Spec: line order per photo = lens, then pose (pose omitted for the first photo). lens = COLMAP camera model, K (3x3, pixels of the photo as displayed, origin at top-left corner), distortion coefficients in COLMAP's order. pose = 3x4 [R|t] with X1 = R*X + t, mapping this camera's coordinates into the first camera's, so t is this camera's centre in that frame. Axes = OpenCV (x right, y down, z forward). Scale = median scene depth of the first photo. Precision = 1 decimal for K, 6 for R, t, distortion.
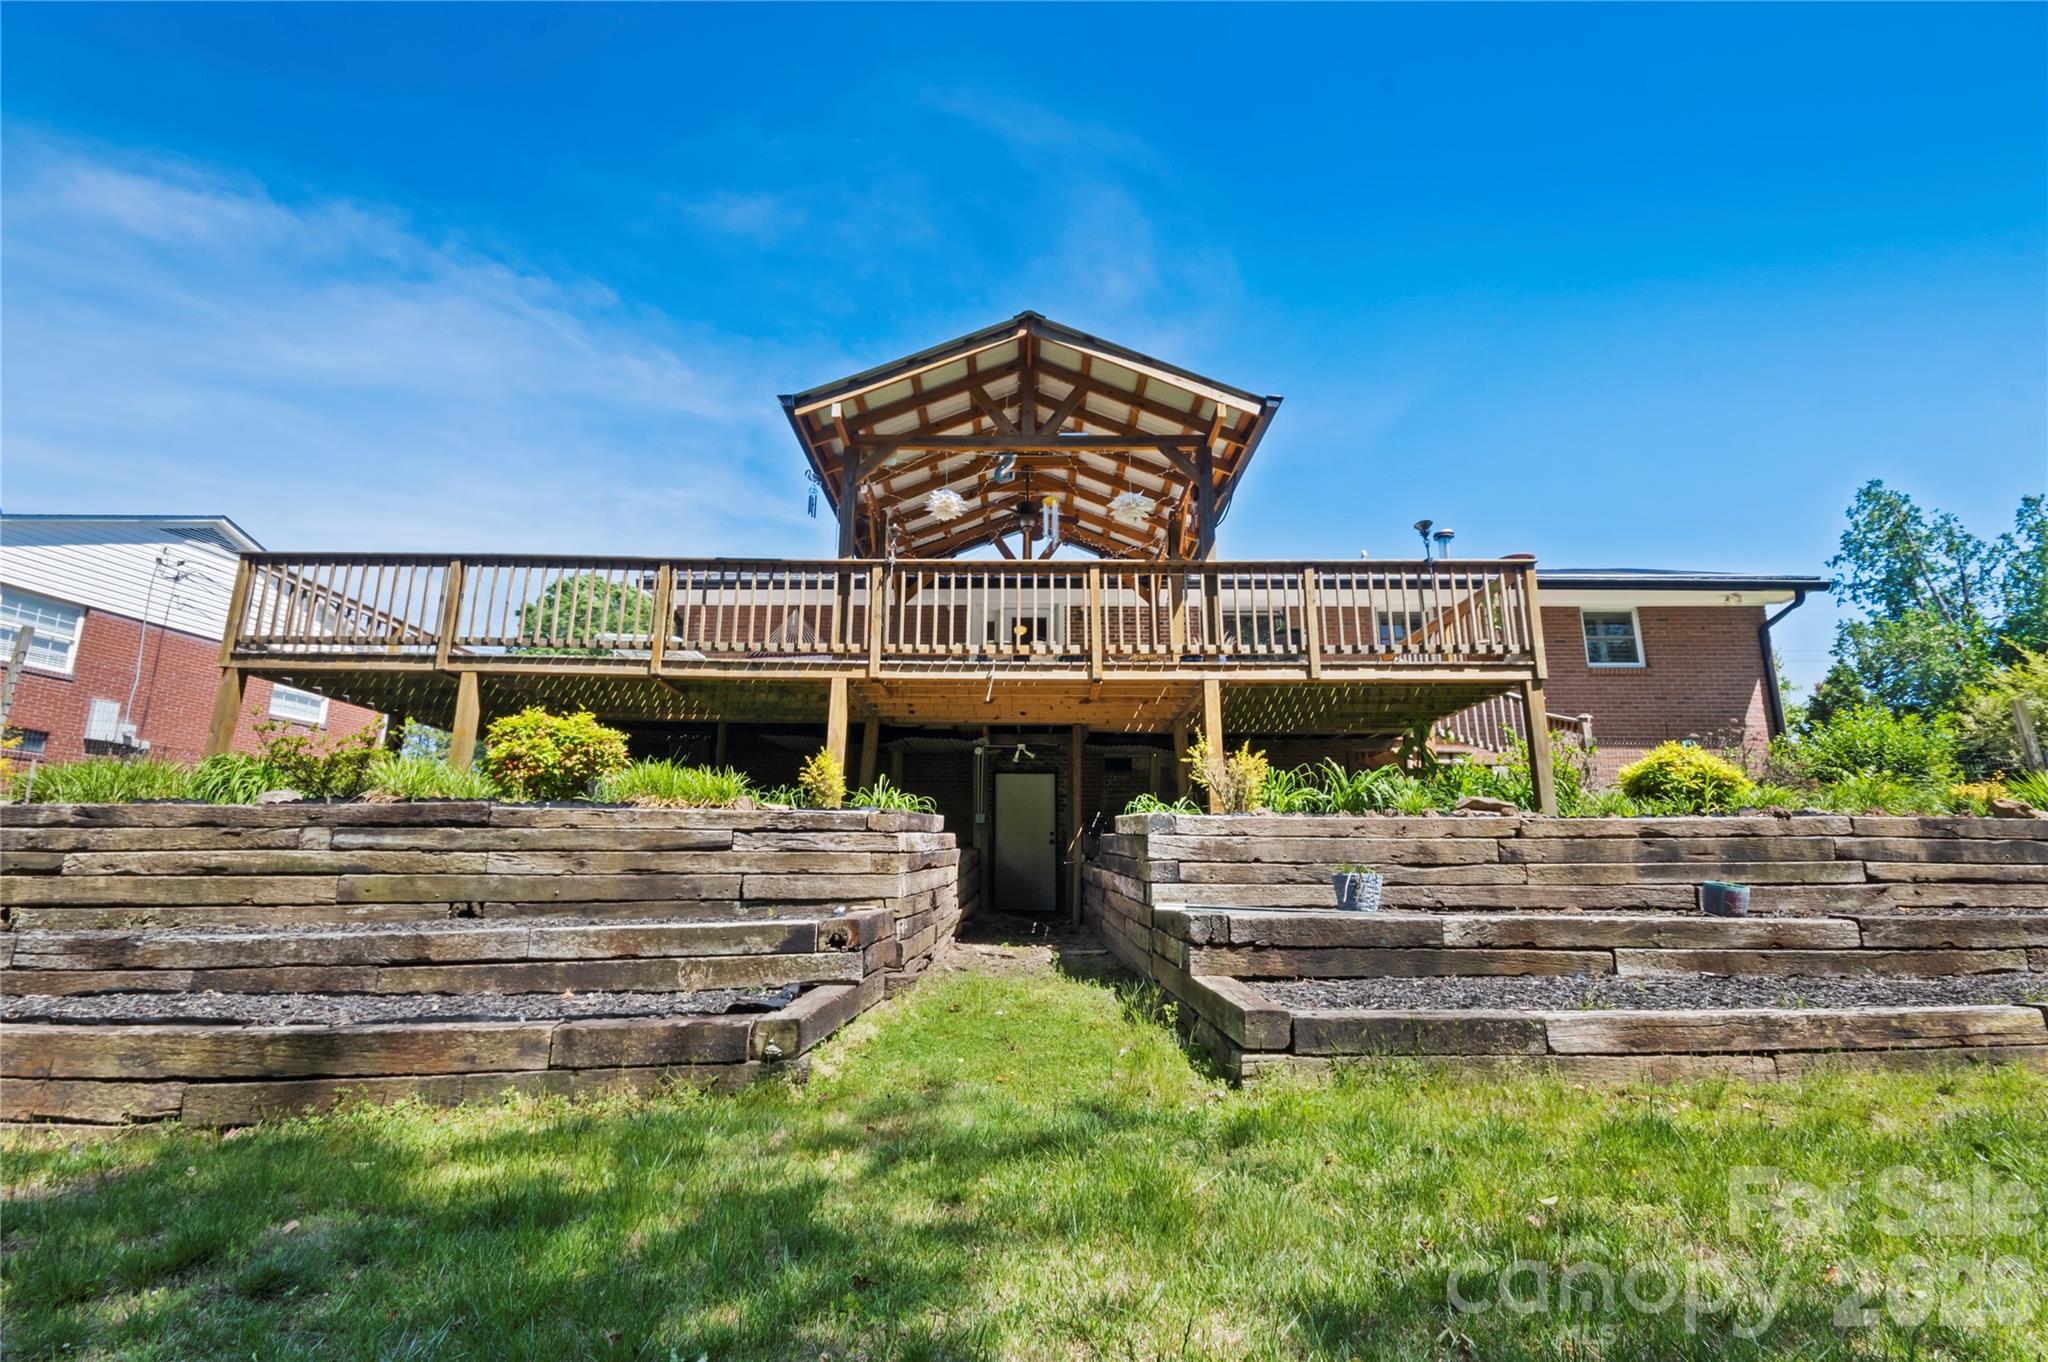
lens RADIAL K [[915.7, 0, 1011.2], [0, 915.7, 677.8], [0, 0, 1]] dist [-0.001500, -0.004458]
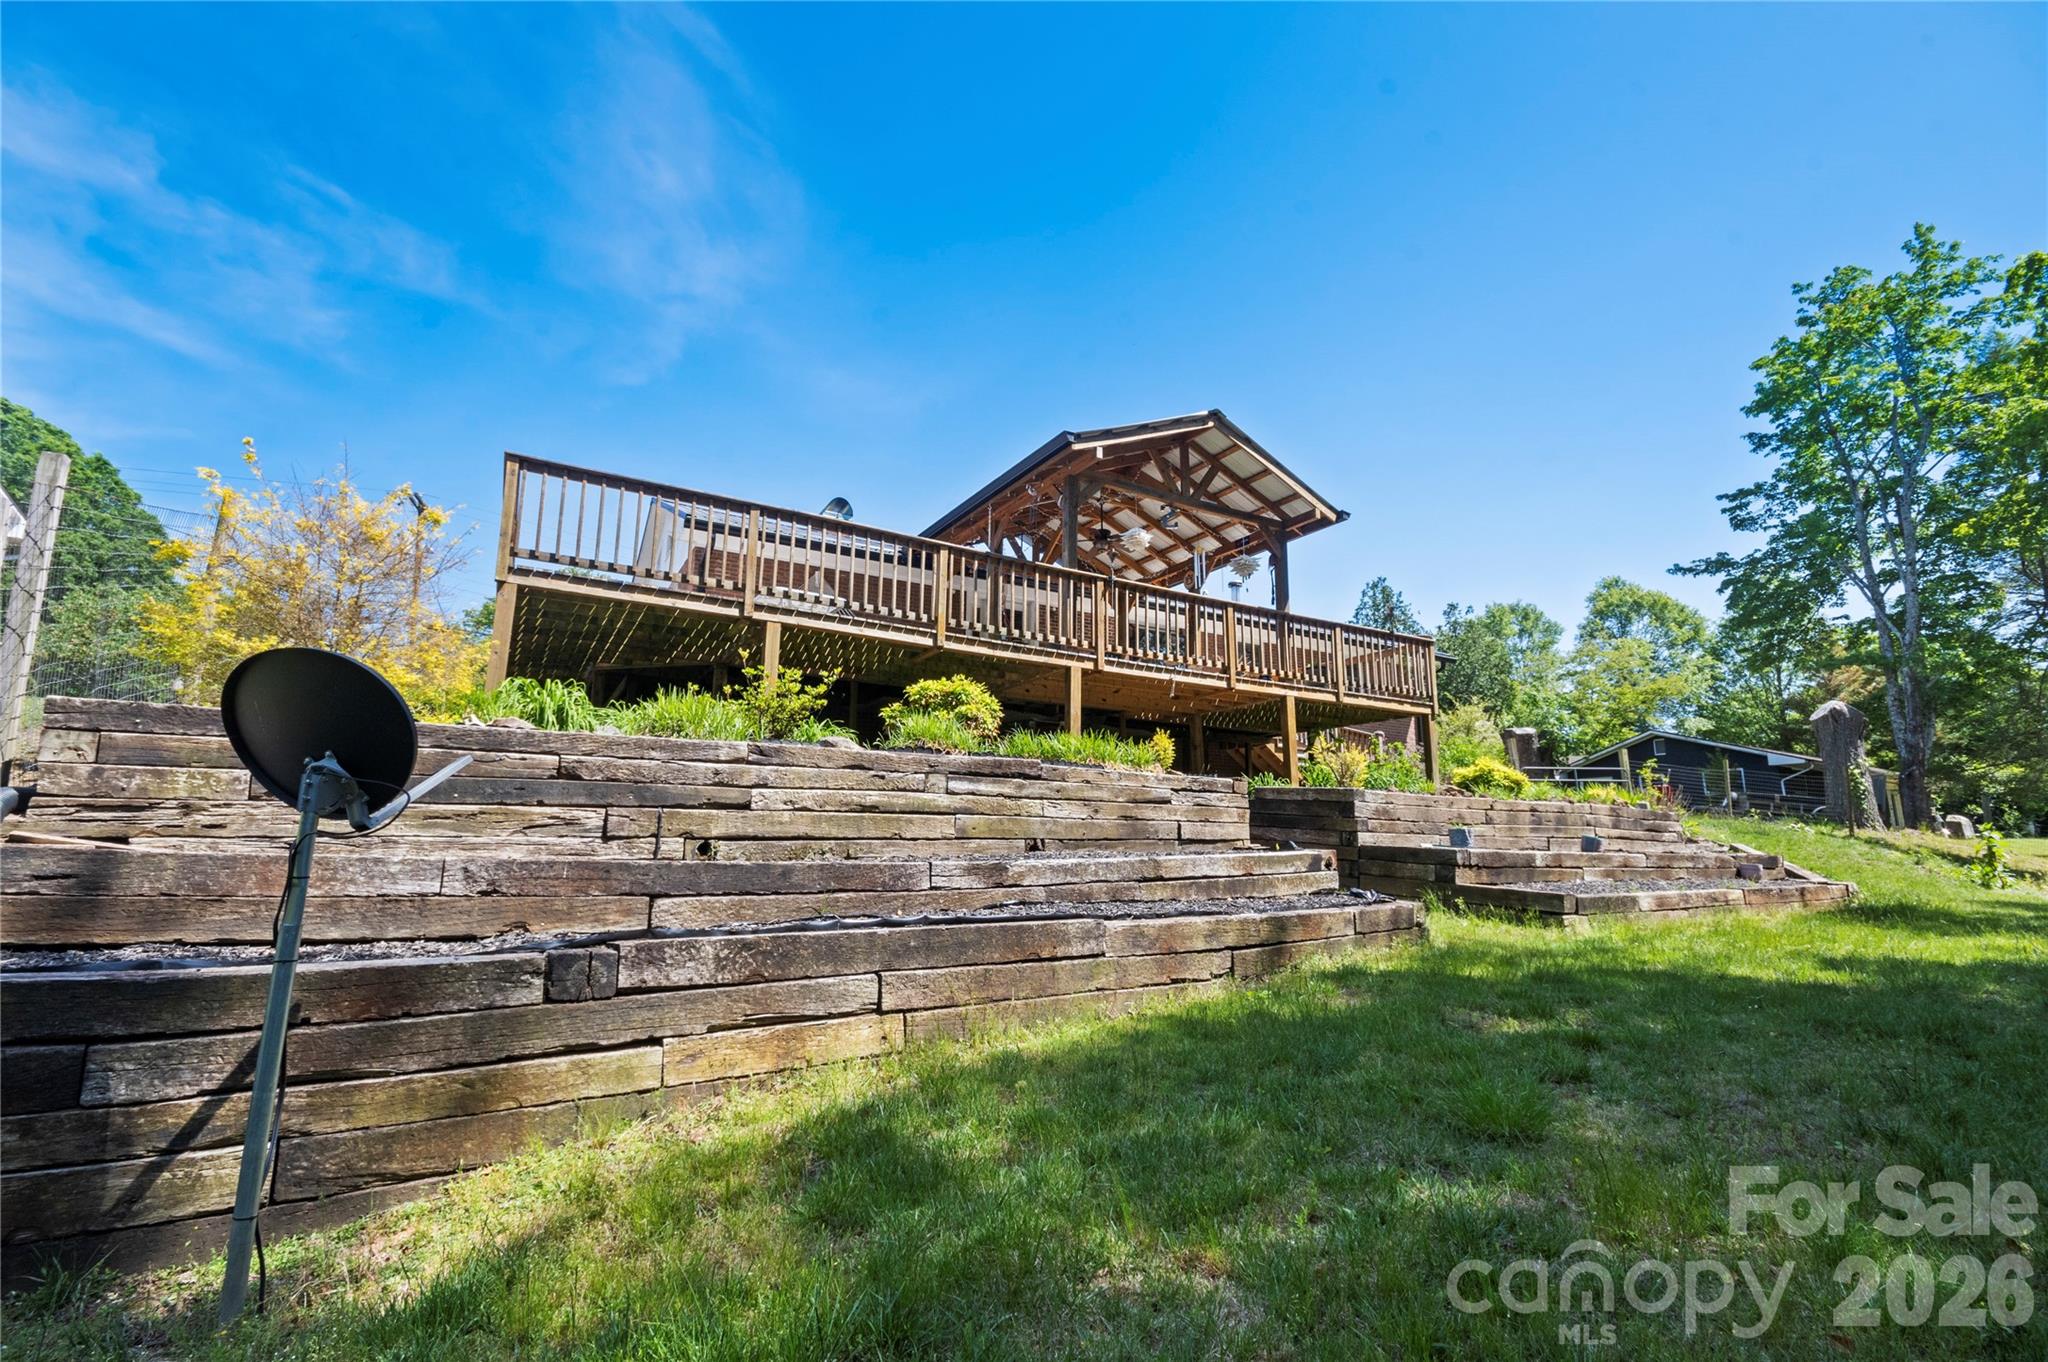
lens RADIAL K [[915.7, 0, 1032.4], [0, 915.7, 680.4], [0, 0, 1]] dist [-0.001500, -0.004458]
pose [[0.853361, 0.100010, 0.511637, -1.142378], [-0.124353, 0.992147, 0.013473, 0.011252], [-0.506272, -0.075121, 0.859096, -0.058360]]
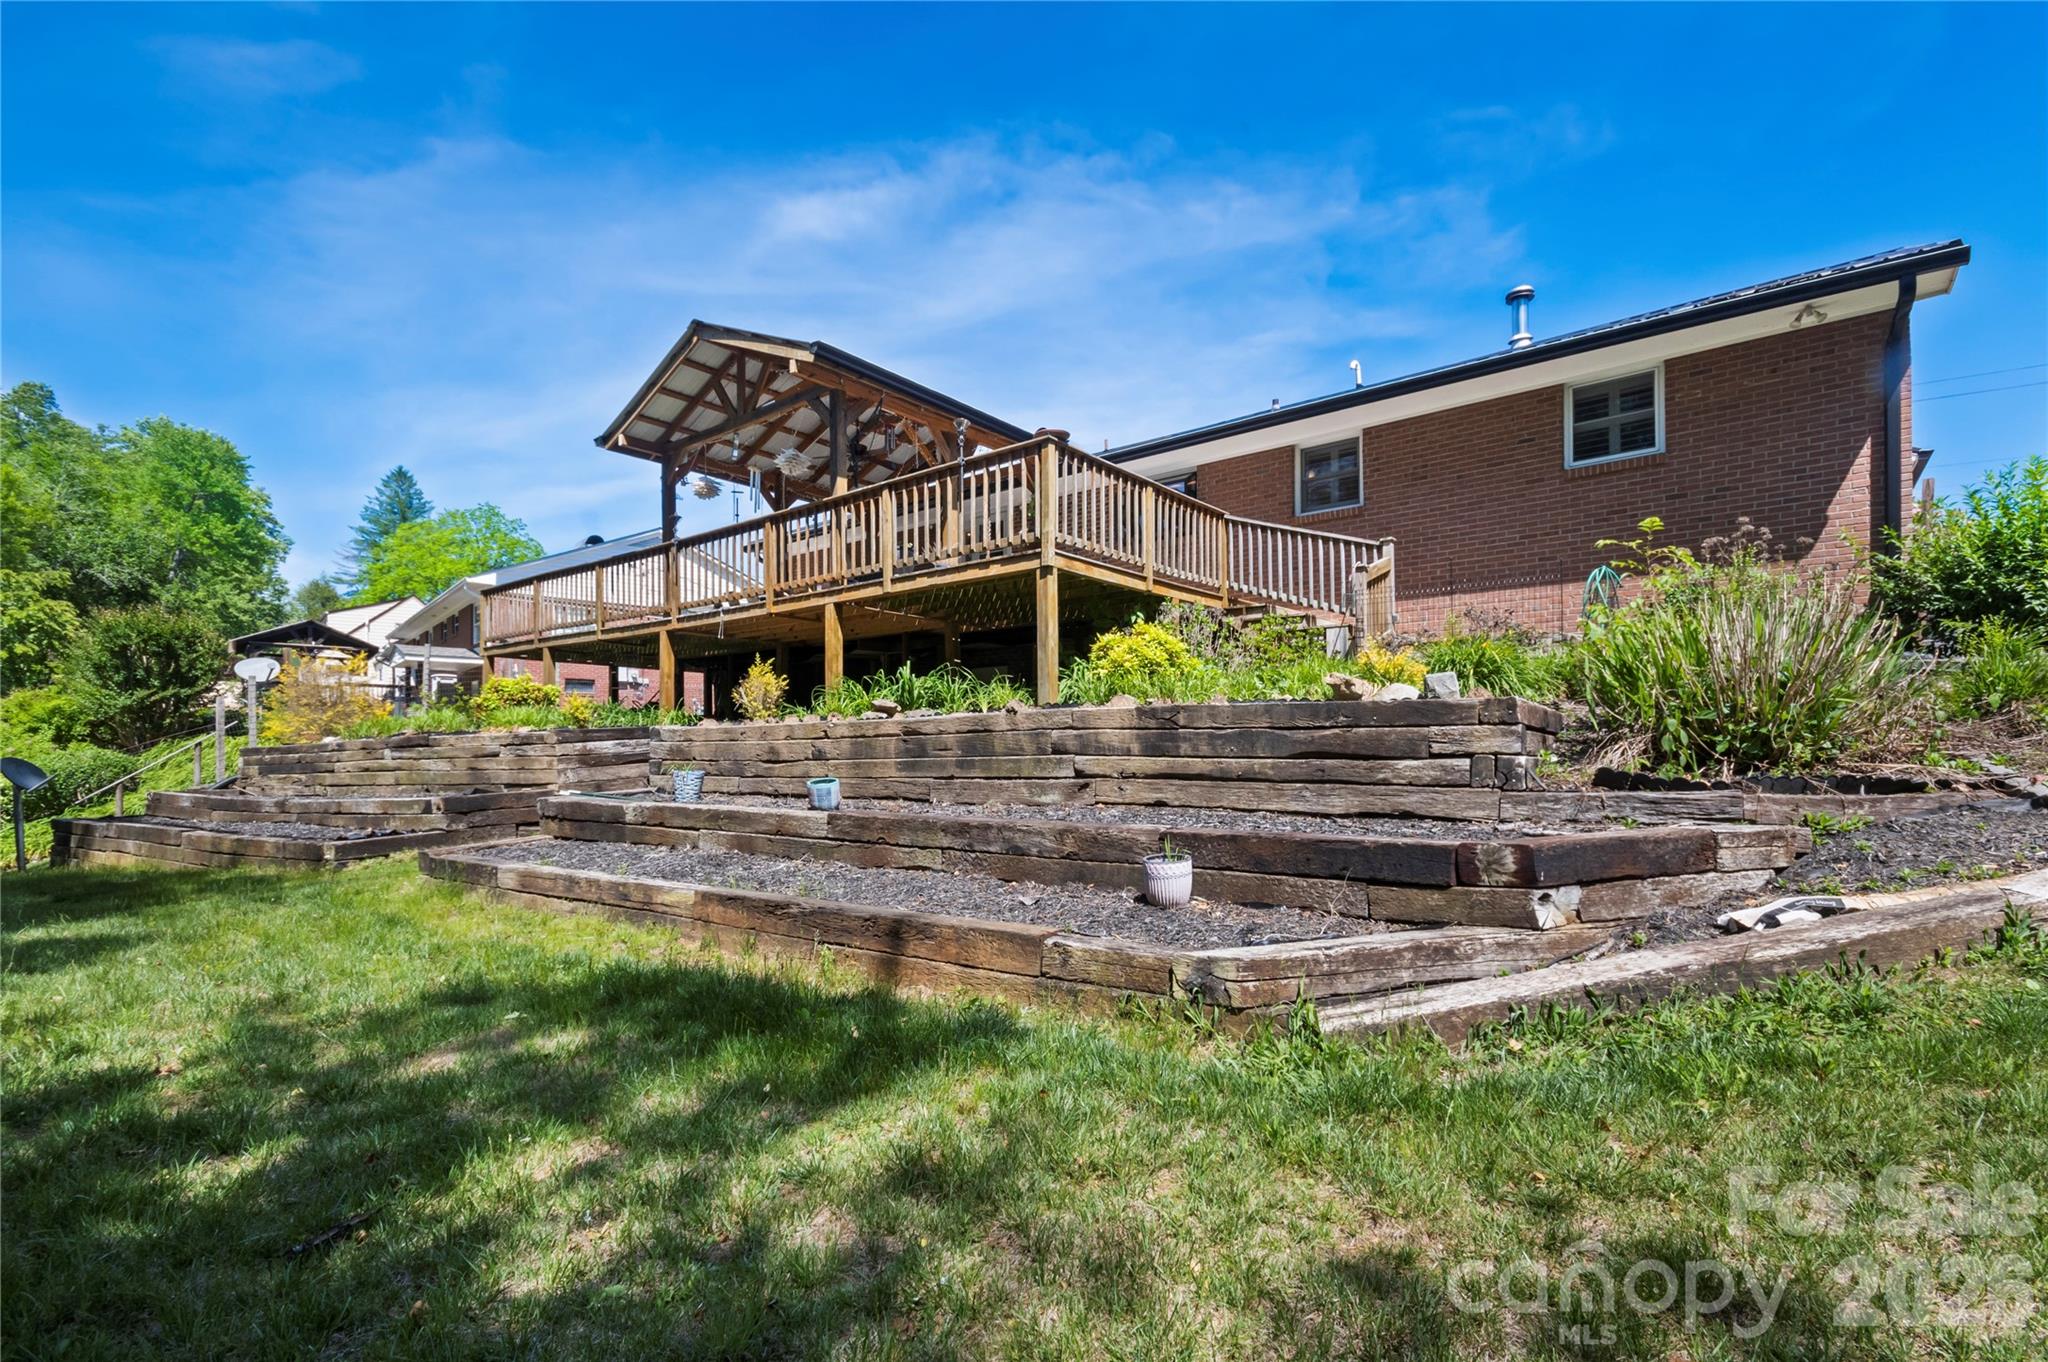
lens RADIAL K [[915.7, 0, 992.5], [0, 915.7, 778.2], [0, 0, 1]] dist [-0.001500, -0.004458]
pose [[0.781824, 0.005724, -0.623473, 1.464815], [0.155085, 0.966746, 0.203350, 0.015668], [0.603904, -0.255675, 0.754937, 0.216869]]
